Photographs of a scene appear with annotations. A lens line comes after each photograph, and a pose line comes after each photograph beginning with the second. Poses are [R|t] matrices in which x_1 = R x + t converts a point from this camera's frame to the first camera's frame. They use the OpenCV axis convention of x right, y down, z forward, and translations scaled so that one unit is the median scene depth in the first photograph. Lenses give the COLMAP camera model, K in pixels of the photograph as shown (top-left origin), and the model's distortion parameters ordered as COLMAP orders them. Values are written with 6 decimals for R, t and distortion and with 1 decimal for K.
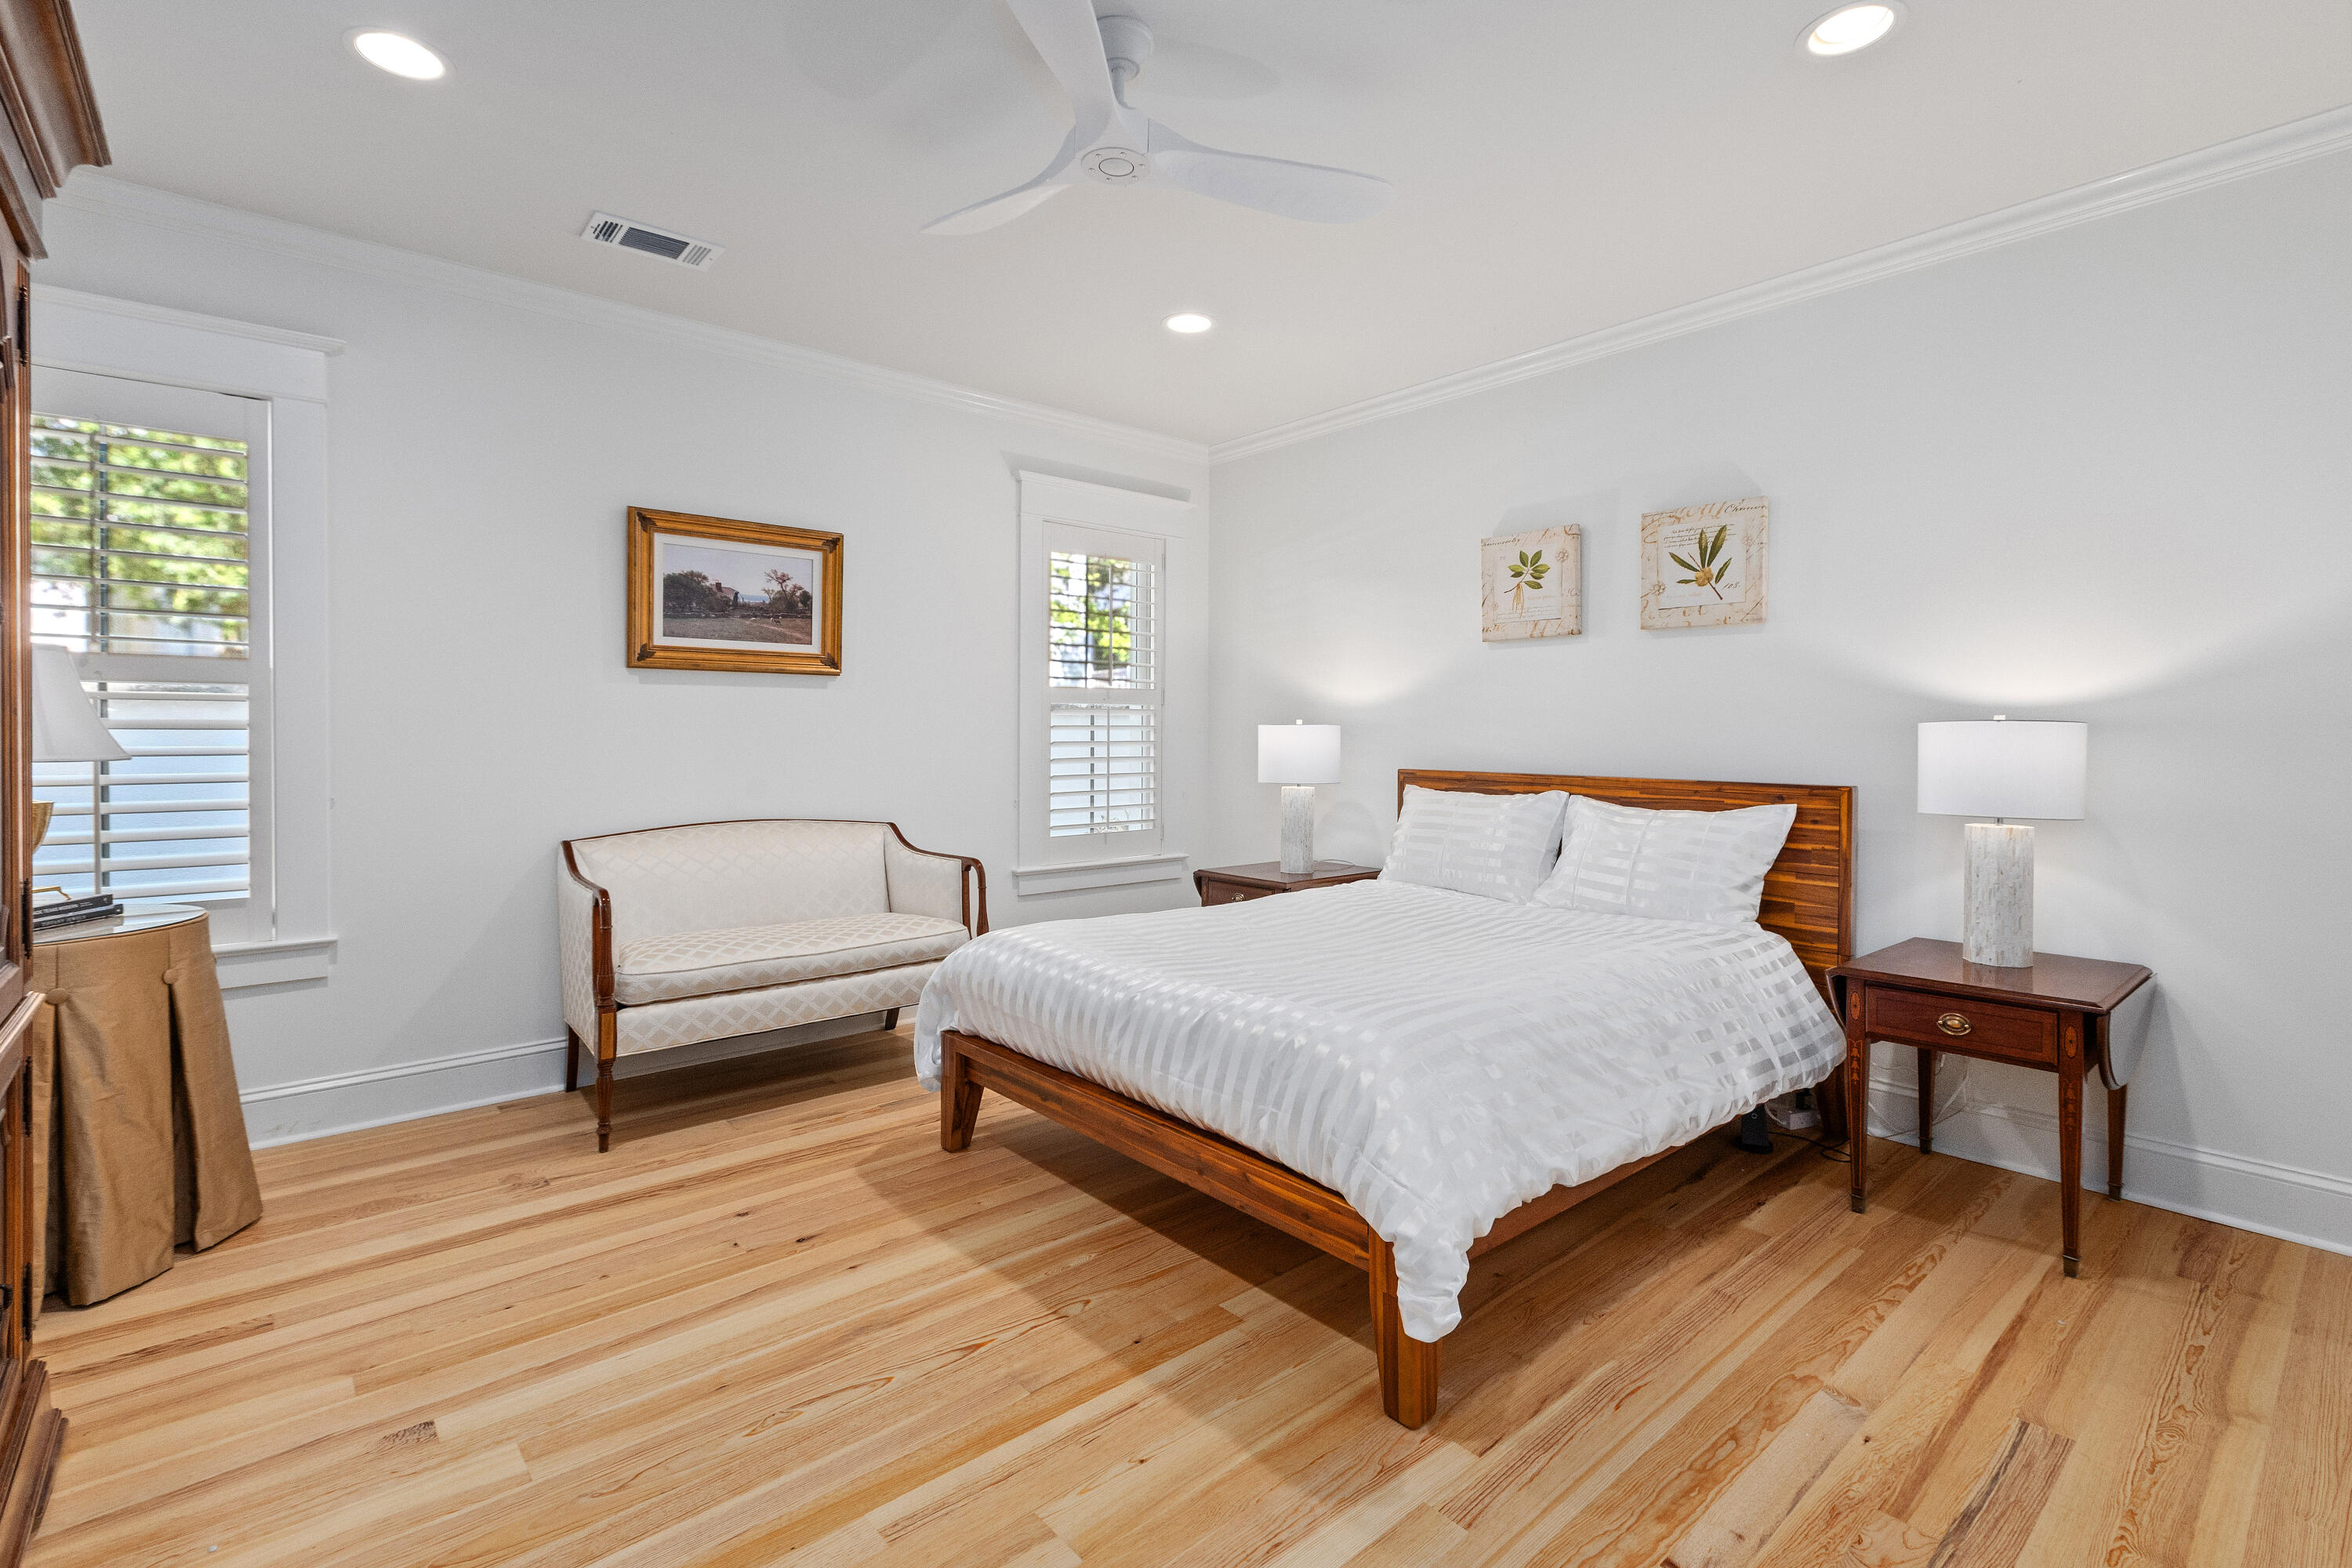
lens RADIAL K [[1078.8, 0, 1168.8], [0, 1078.8, 738.5], [0, 0, 1]] dist [0.002104, -0.007781]
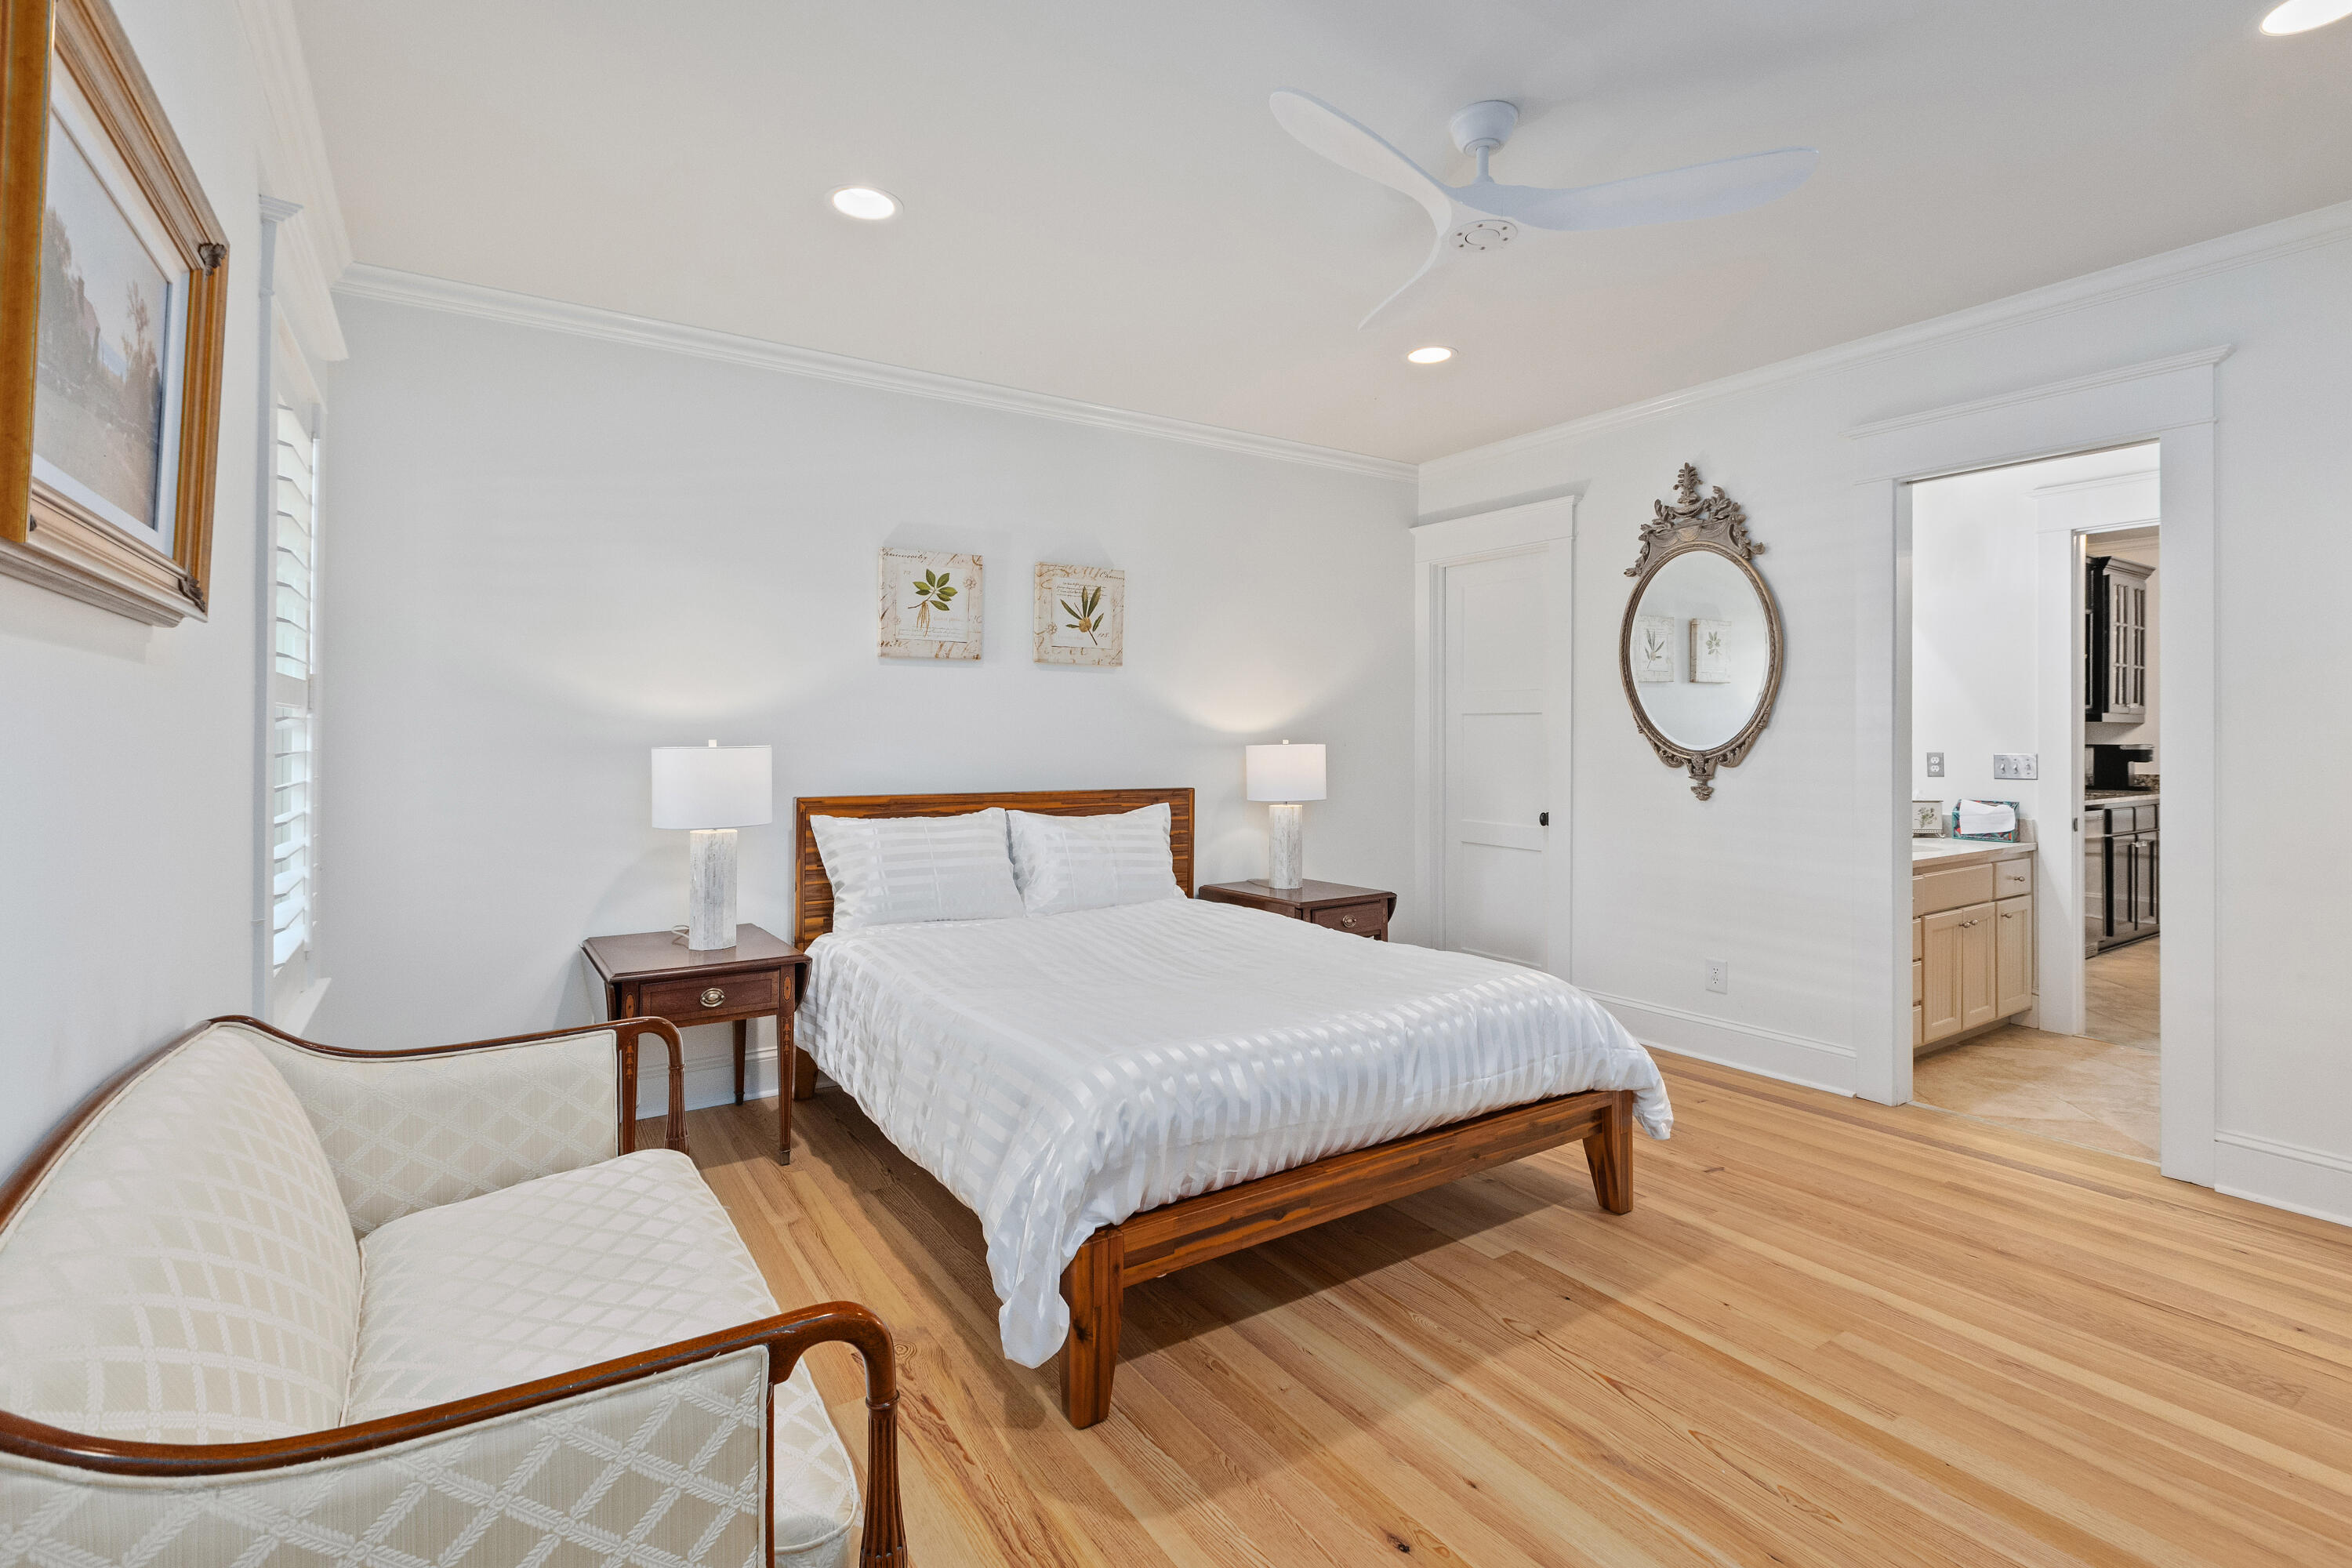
lens RADIAL K [[1078.8, 0, 1168.8], [0, 1078.8, 738.5], [0, 0, 1]] dist [0.002104, -0.007781]
pose [[0.129818, -0.008457, 0.991502, -0.749677], [0.003579, 0.999961, 0.008061, -0.030638], [-0.991531, 0.002502, 0.129843, 0.779416]]
